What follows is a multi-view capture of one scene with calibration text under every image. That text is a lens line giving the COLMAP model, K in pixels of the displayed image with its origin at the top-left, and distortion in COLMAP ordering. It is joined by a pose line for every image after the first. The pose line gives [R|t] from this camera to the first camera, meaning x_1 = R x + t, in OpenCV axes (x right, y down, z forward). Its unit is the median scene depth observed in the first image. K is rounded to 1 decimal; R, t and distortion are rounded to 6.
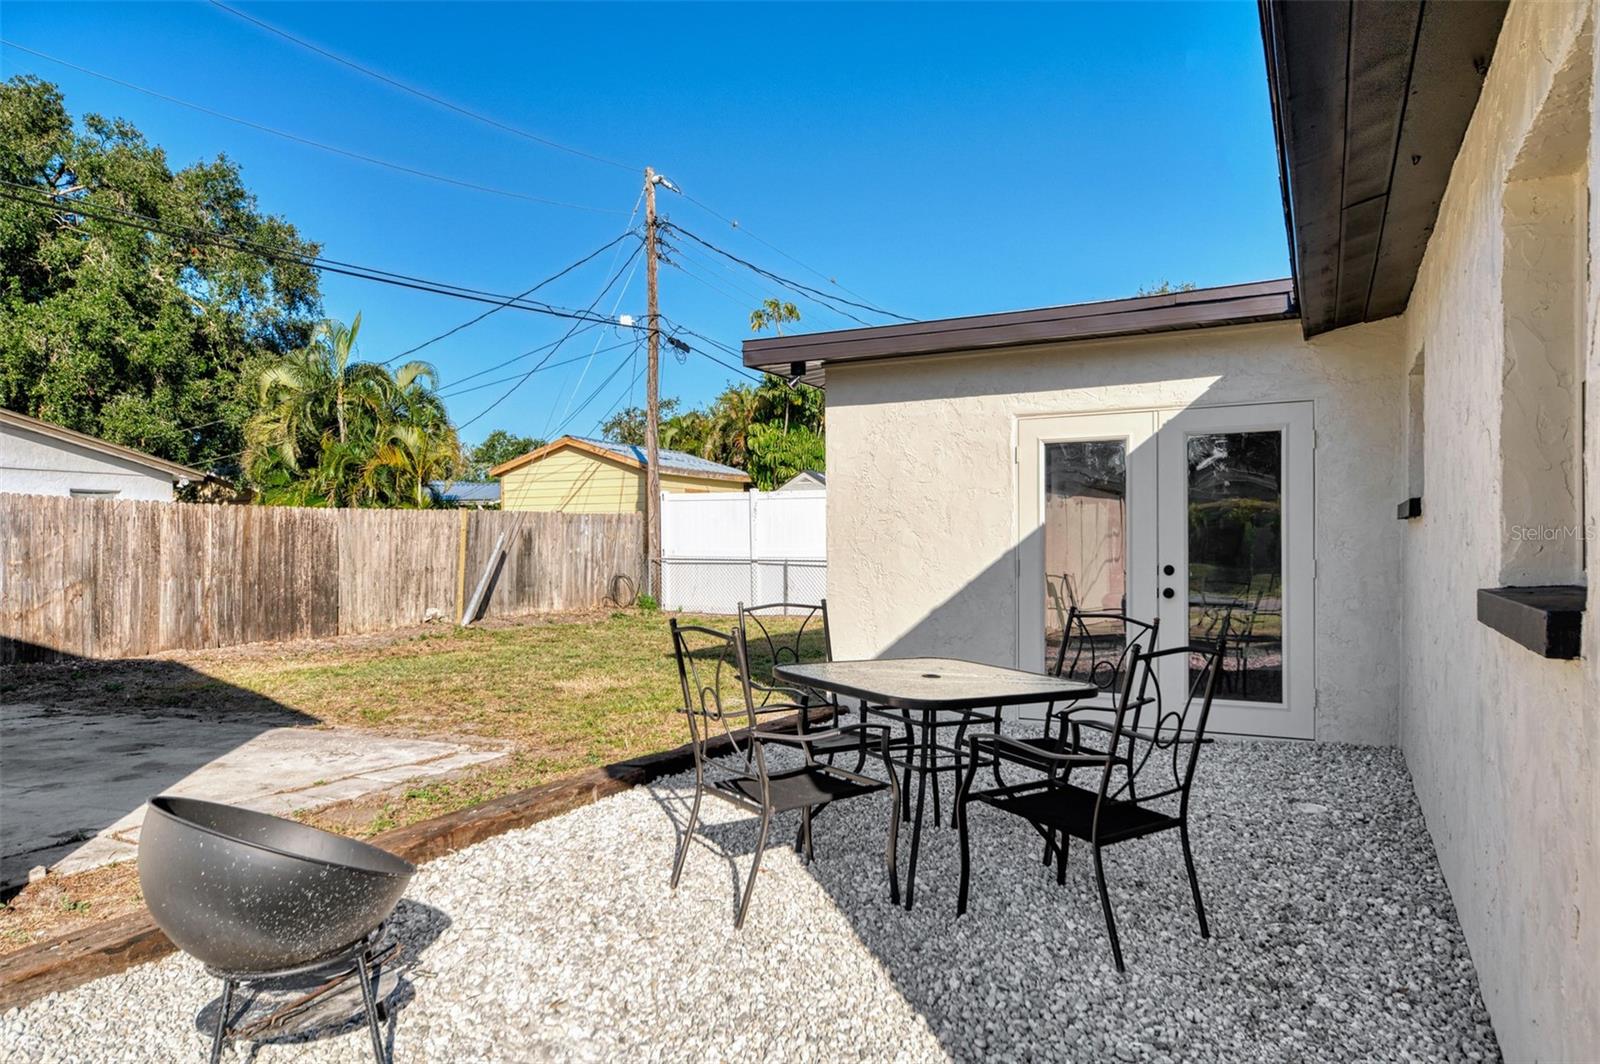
lens RADIAL K [[1036.0, 0, 801.3], [0, 1036.0, 532.0], [0, 0, 1]] dist [0.002299, 0.001095]
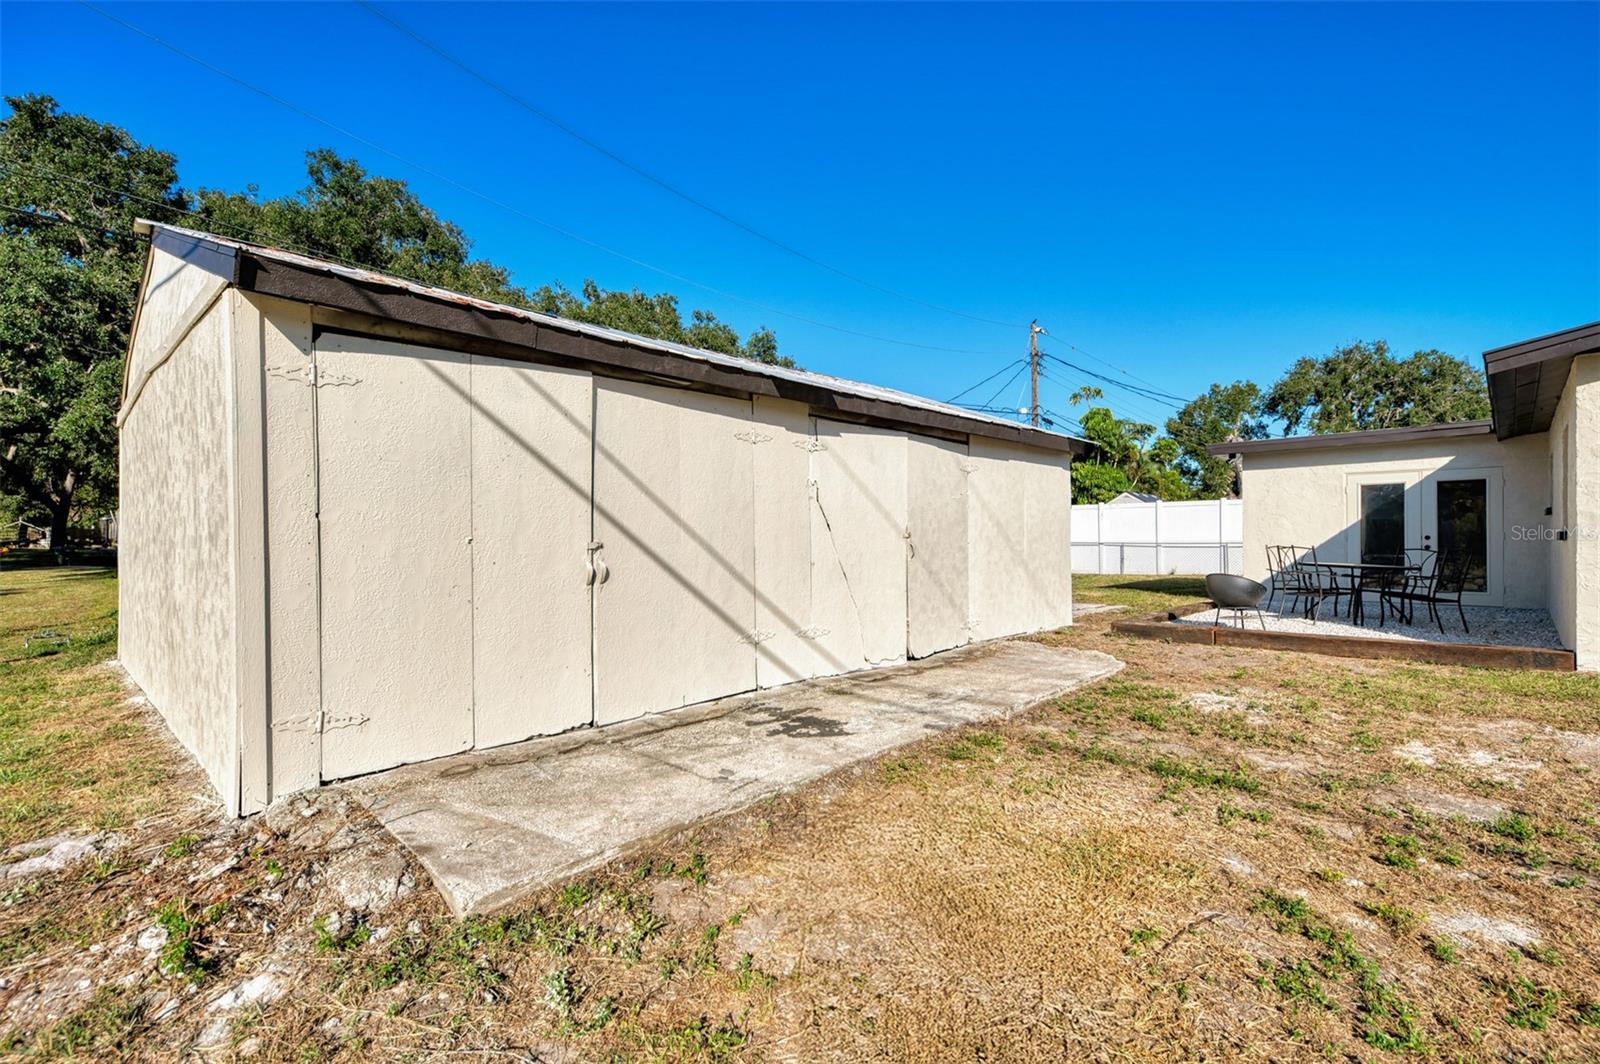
lens RADIAL K [[740.3, 0, 795.5], [0, 740.3, 536.7], [0, 0, 1]] dist [0.000886, 0.000102]
pose [[0.959410, -0.006553, -0.281939, -0.520967], [0.008747, 0.999940, 0.006524, 0.009439], [0.281880, -0.008725, 0.959410, -0.973356]]
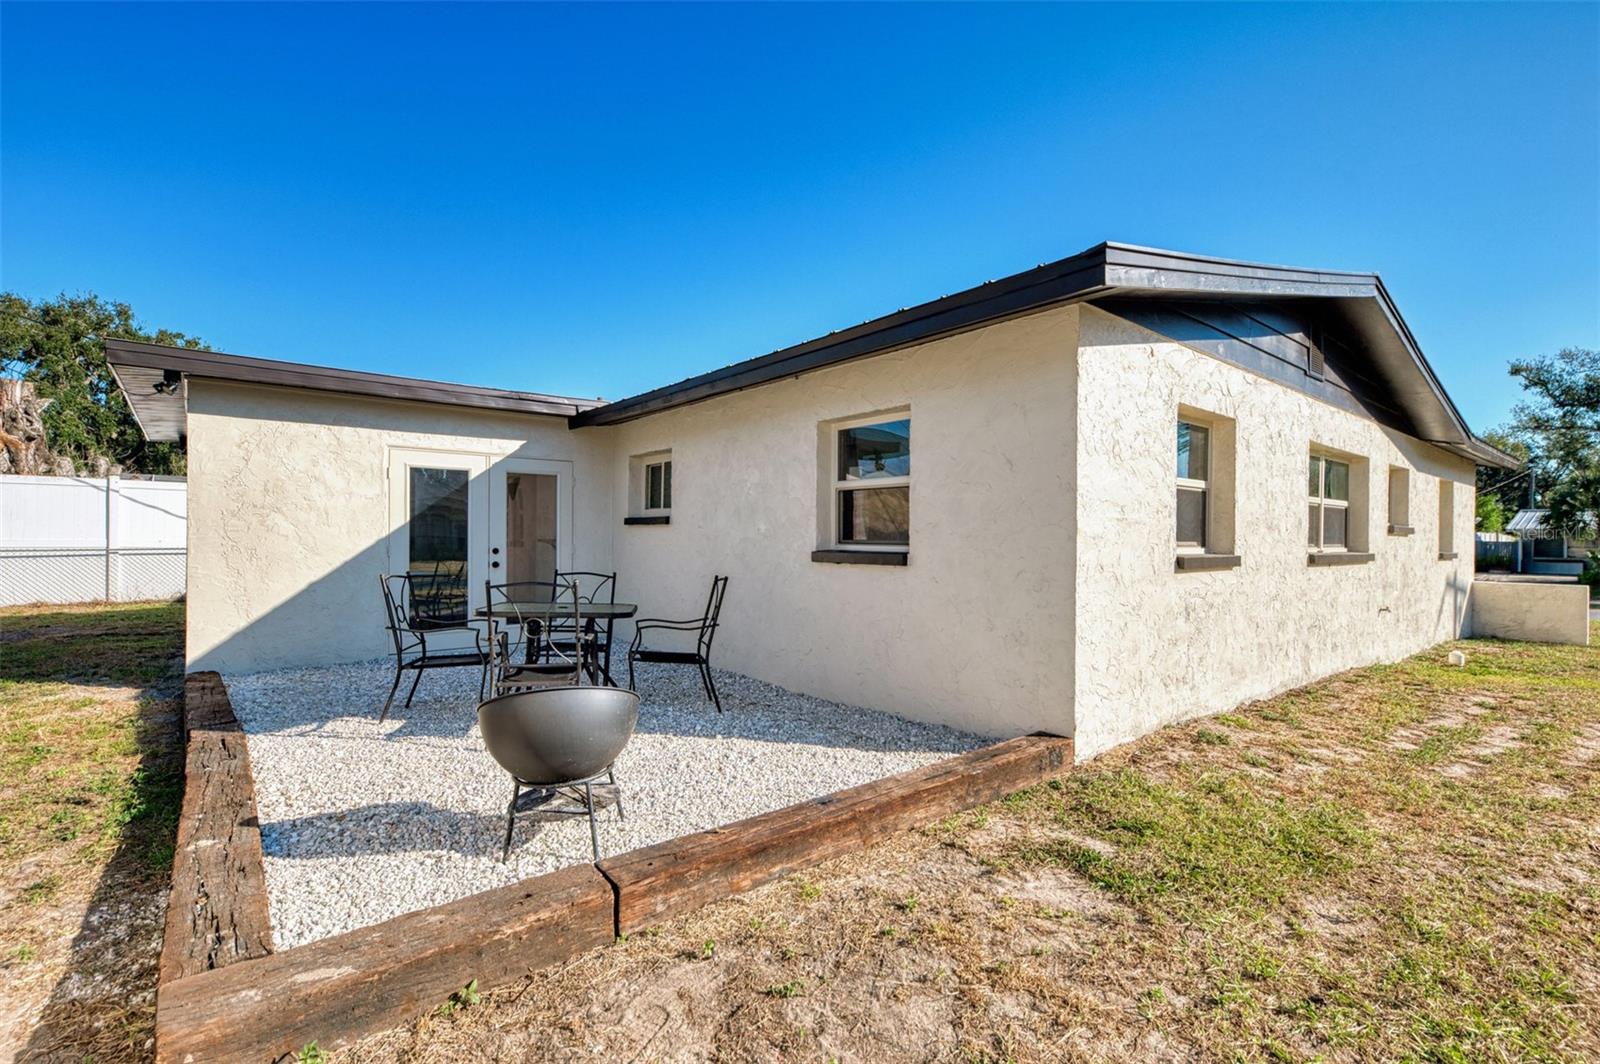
lens RADIAL K [[732.4, 0, 801.4], [0, 732.4, 545.7], [0, 0, 1]] dist [0.016679, 0.000290]
pose [[0.397326, -0.006122, 0.917657, -0.509864], [-0.019338, 0.999700, 0.015042, 0.000530], [-0.917474, -0.023722, 0.397088, 0.058097]]
